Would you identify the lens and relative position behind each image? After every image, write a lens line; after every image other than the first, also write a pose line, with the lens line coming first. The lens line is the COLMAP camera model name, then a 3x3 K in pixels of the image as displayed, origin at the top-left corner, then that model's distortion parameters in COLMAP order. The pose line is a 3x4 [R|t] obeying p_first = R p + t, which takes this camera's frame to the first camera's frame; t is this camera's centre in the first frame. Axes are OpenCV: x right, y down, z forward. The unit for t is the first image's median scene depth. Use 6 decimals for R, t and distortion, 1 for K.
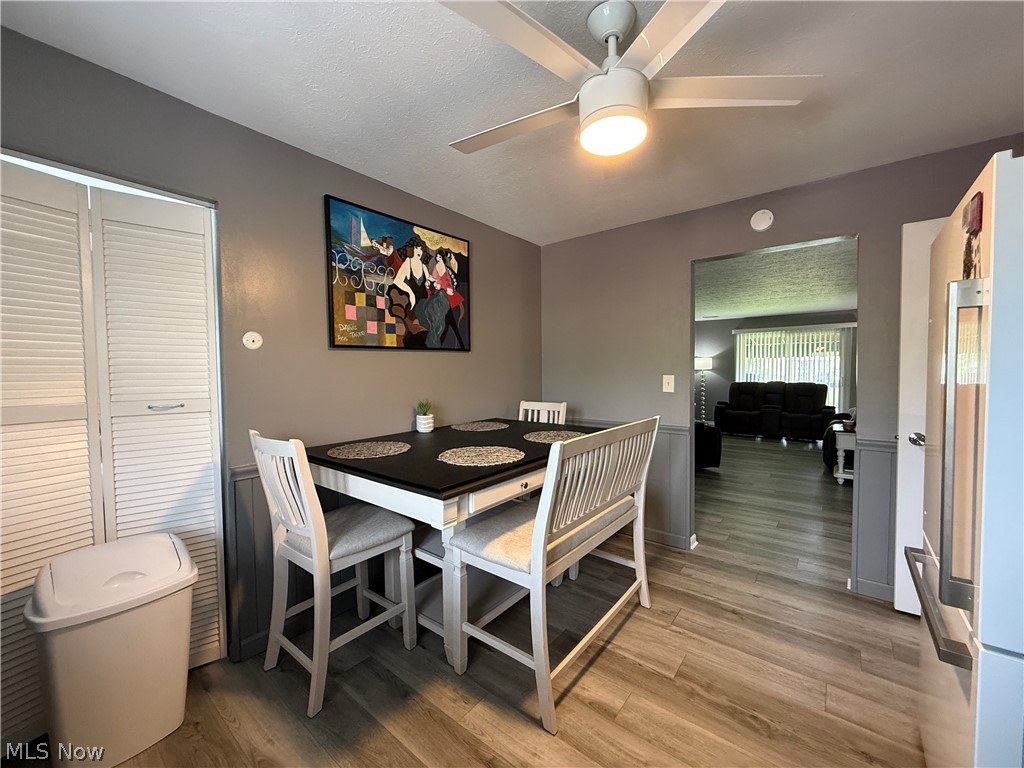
lens RADIAL K [[408.1, 0, 509.0], [0, 408.1, 381.1], [0, 0, 1]] dist [0.000532, 0.000022]
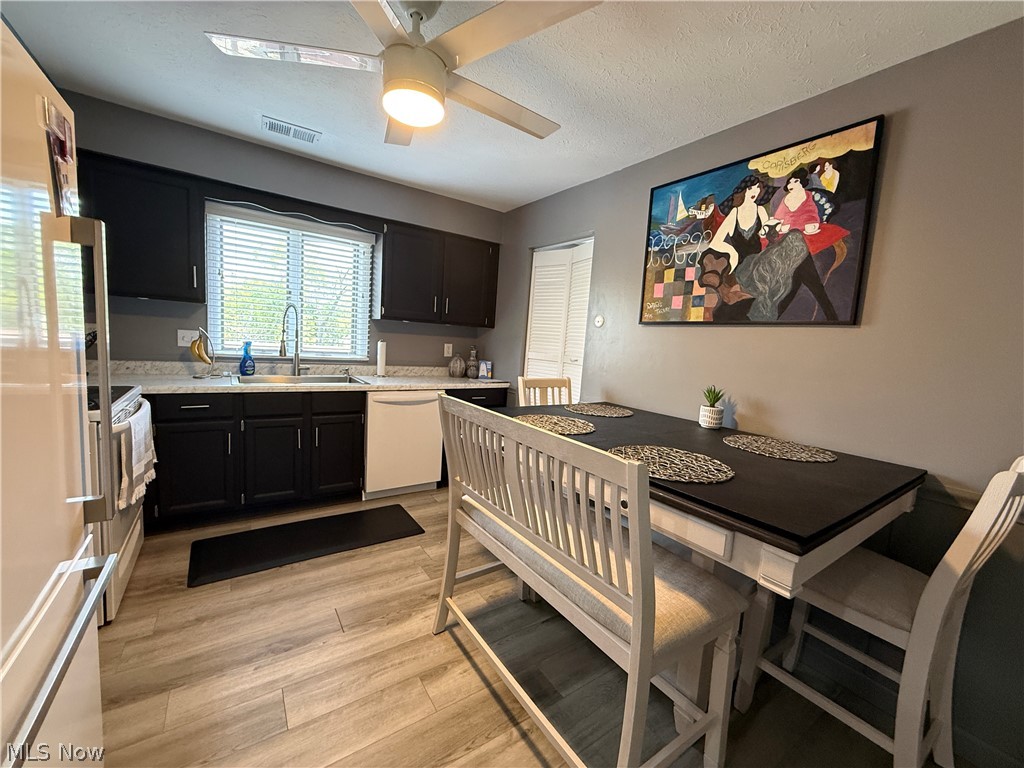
lens RADIAL K [[408.1, 0, 517.5], [0, 408.1, 379.3], [0, 0, 1]] dist [0.000532, 0.000022]
pose [[-0.275618, 0.085344, -0.957471, 0.645576], [-0.093032, 0.989007, 0.114935, -0.024588], [0.956755, 0.120754, -0.264648, 0.831114]]
